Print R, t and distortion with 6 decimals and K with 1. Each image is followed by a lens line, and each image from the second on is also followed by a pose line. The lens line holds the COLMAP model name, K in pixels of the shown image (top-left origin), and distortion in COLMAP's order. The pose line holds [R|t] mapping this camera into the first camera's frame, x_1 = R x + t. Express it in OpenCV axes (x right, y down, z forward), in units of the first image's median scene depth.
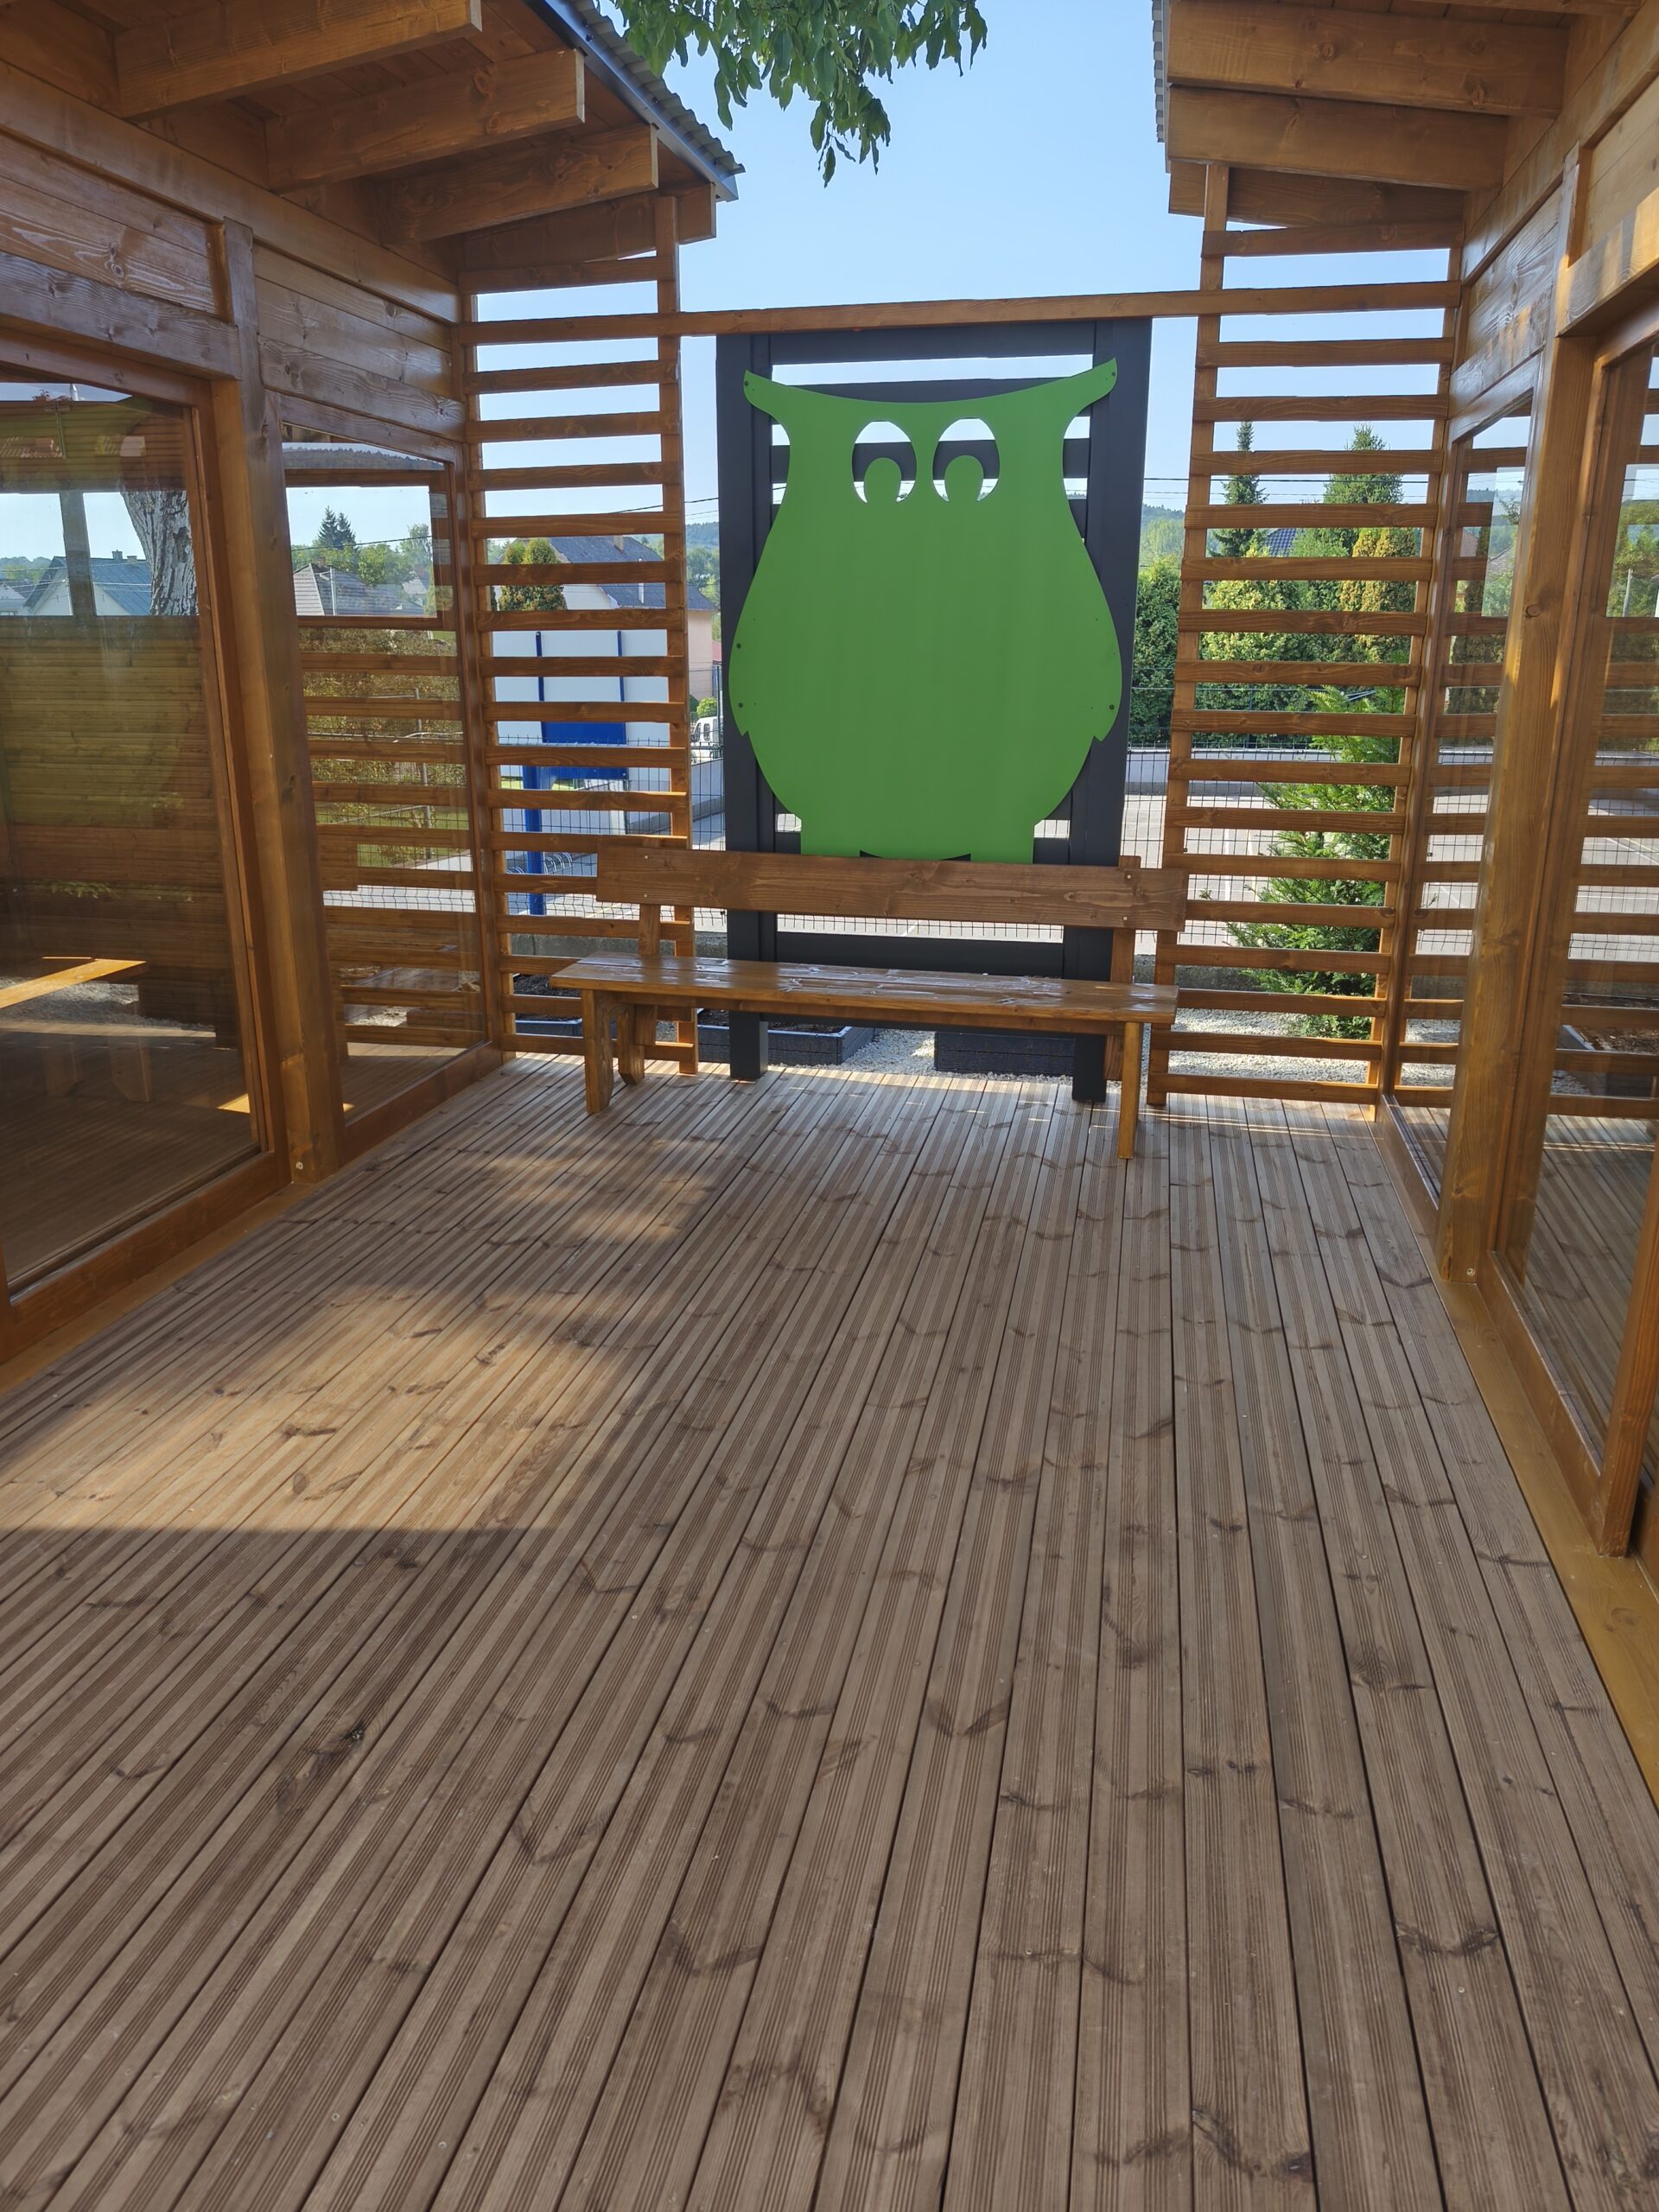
lens RADIAL K [[1518.5, 0, 819.7], [0, 1518.5, 1092.7], [0, 0, 1]] dist [0.012586, -0.020904]
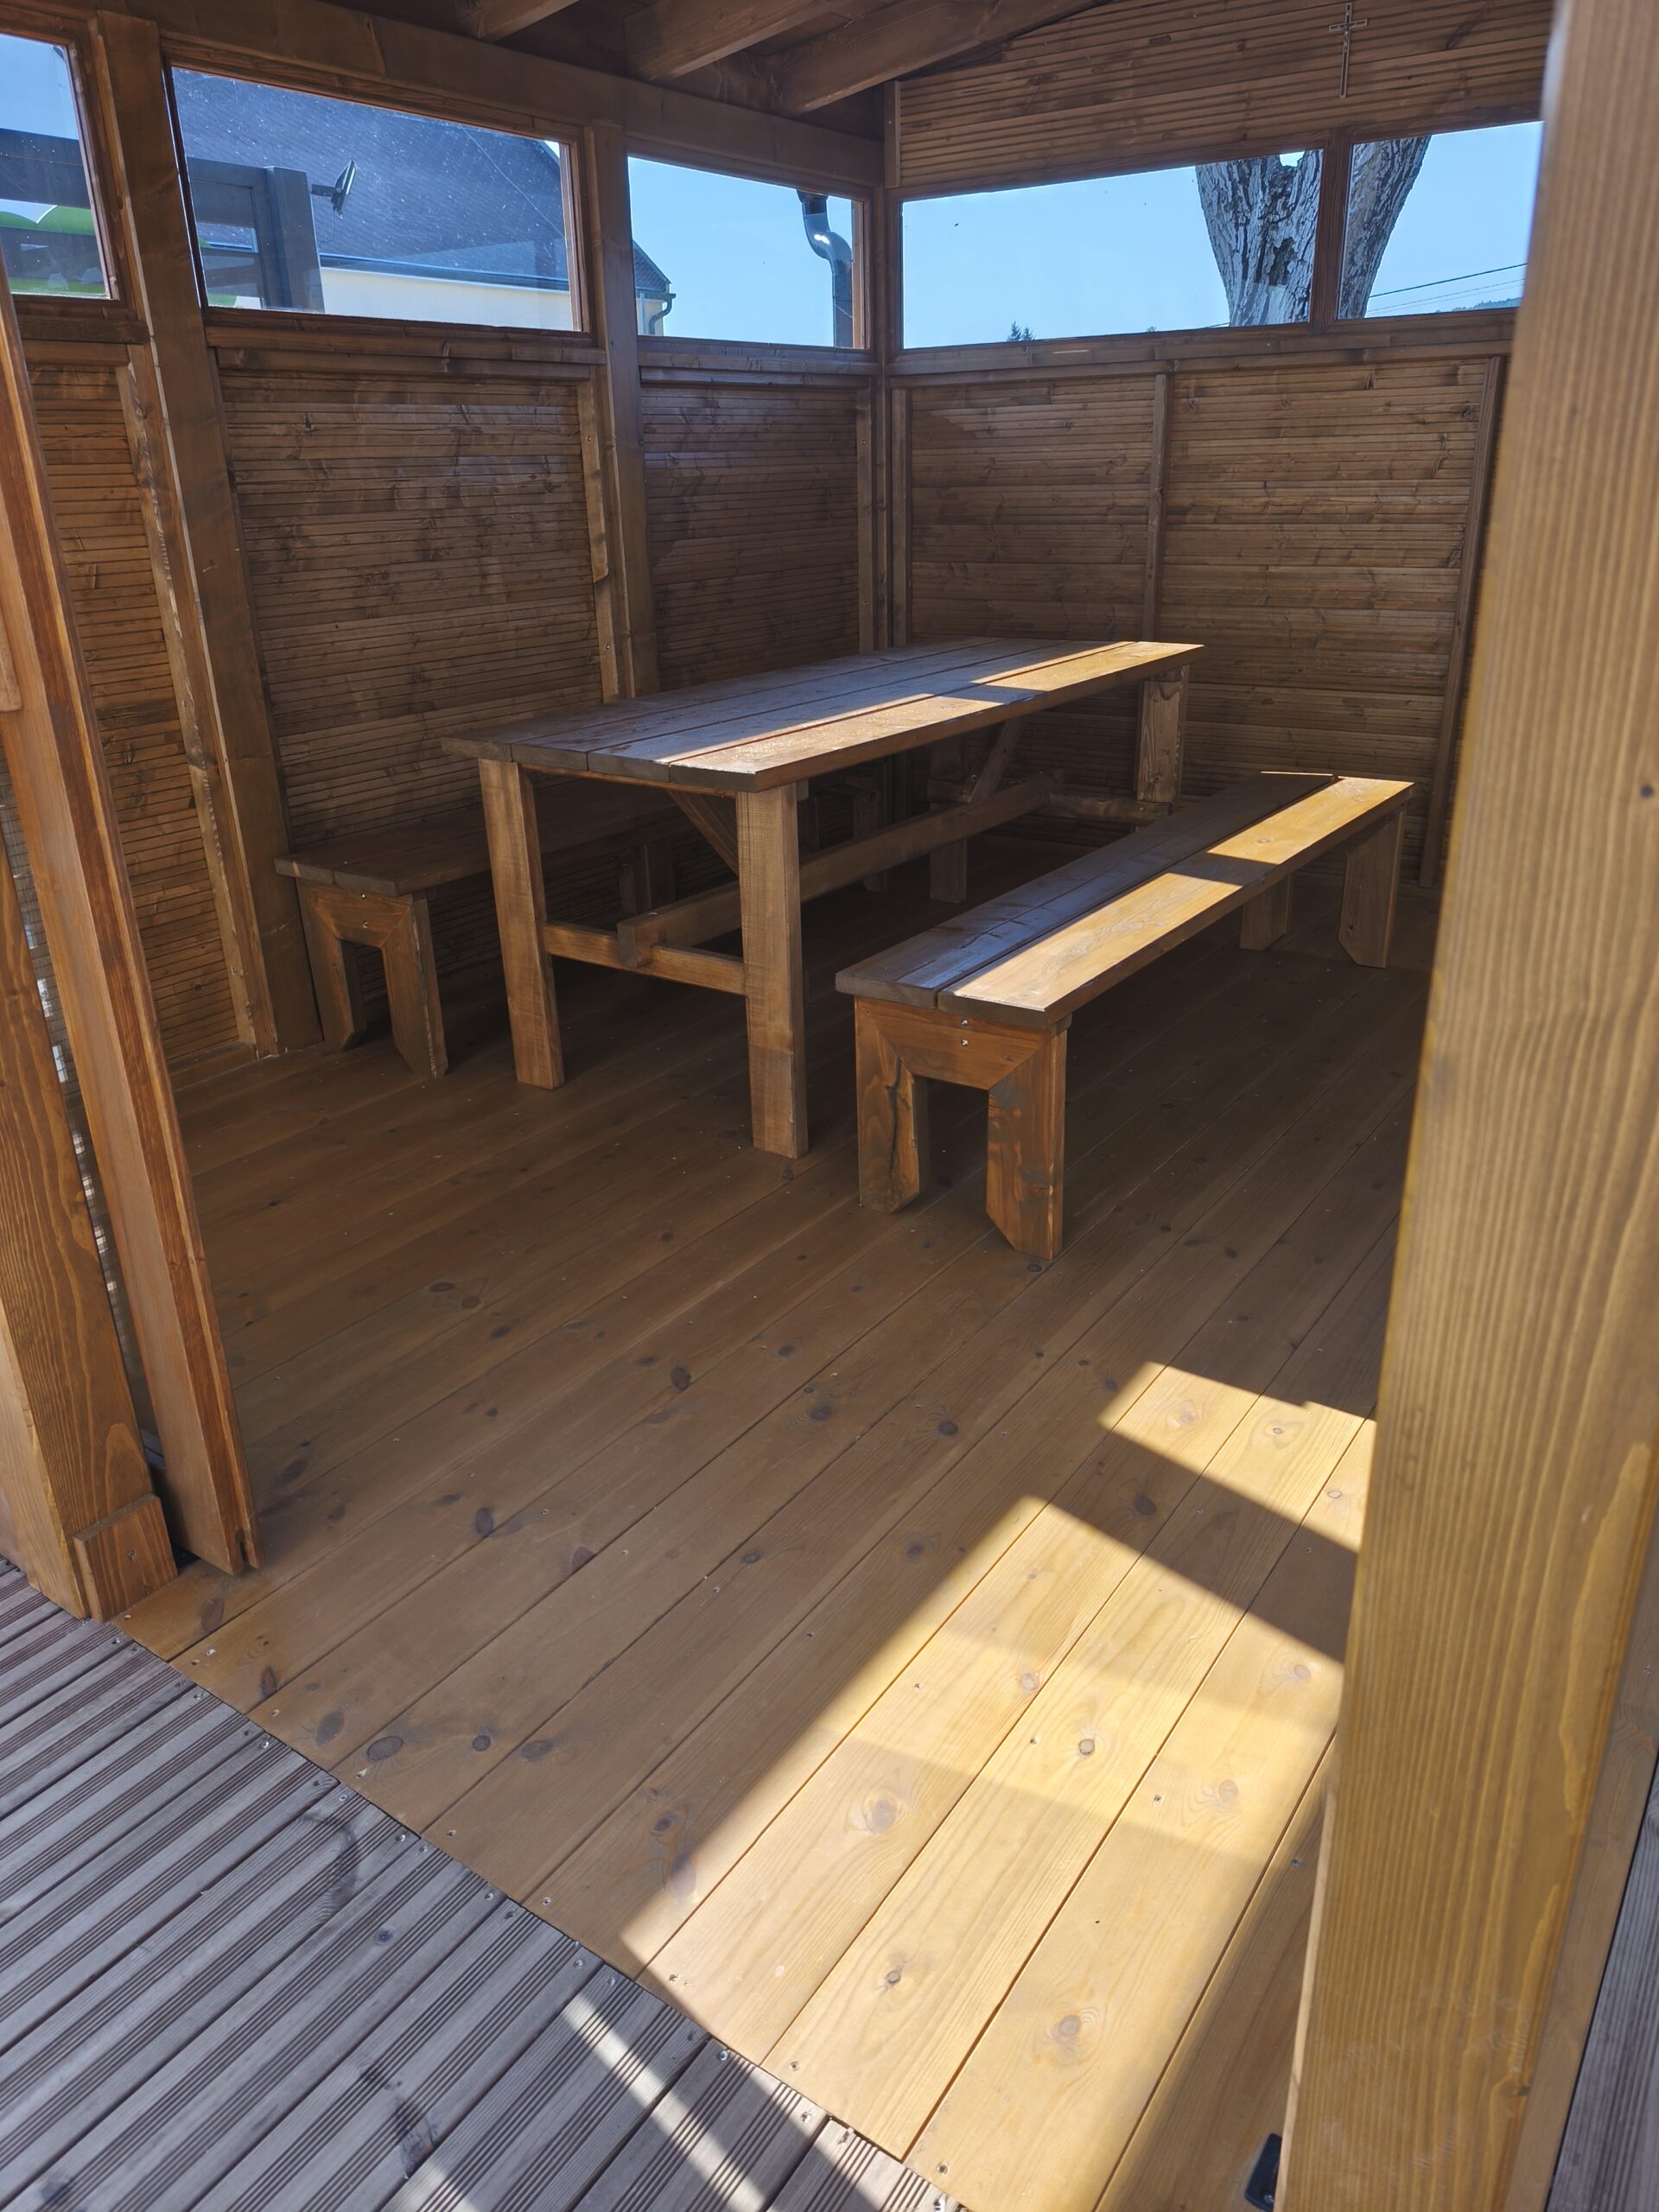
lens RADIAL K [[1518.5, 0, 828.9], [0, 1518.5, 1083.3], [0, 0, 1]] dist [0.012586, -0.020904]
pose [[0.921546, 0.122153, -0.368554, -0.602380], [-0.084706, 0.989608, 0.116192, -0.001588], [0.378917, -0.075858, 0.922316, 0.266425]]
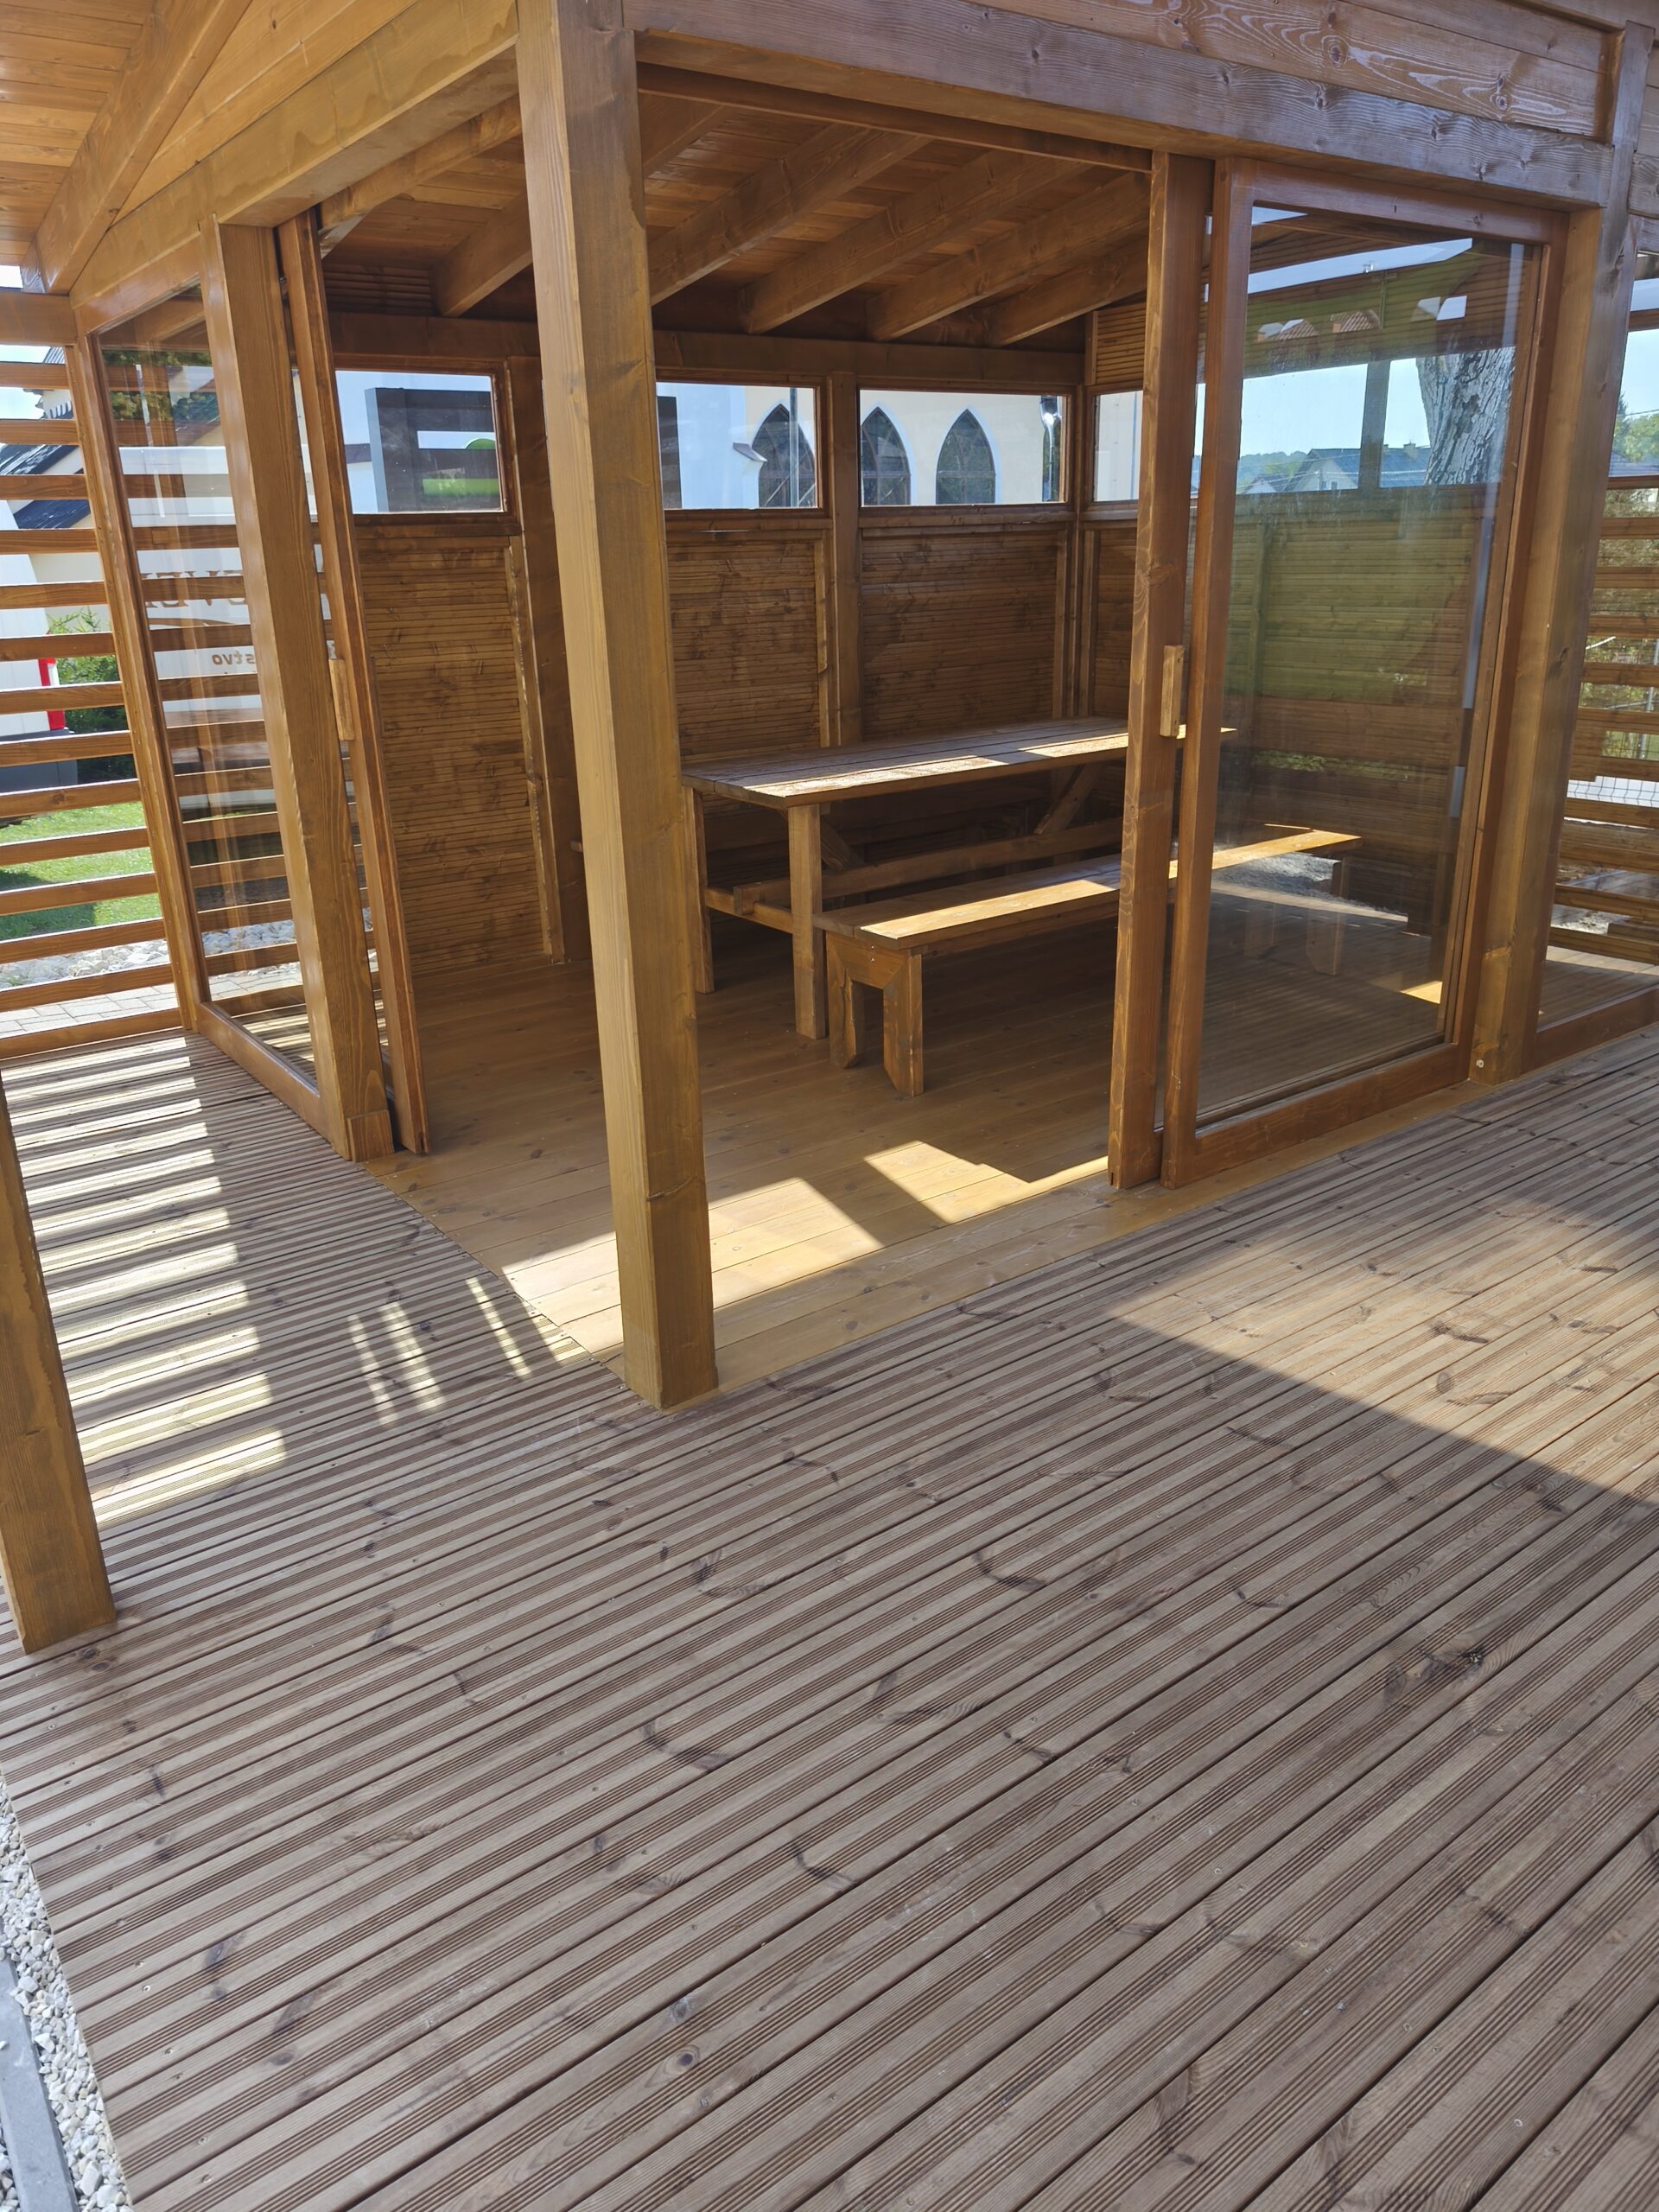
lens RADIAL K [[1518.5, 0, 846.7], [0, 1518.5, 1090.6], [0, 0, 1]] dist [0.012586, -0.020904]
pose [[0.752419, 0.202060, -0.626926, -0.048693], [-0.161117, 0.979332, 0.122272, 0.014947], [0.638675, 0.009008, 0.769424, 0.011762]]
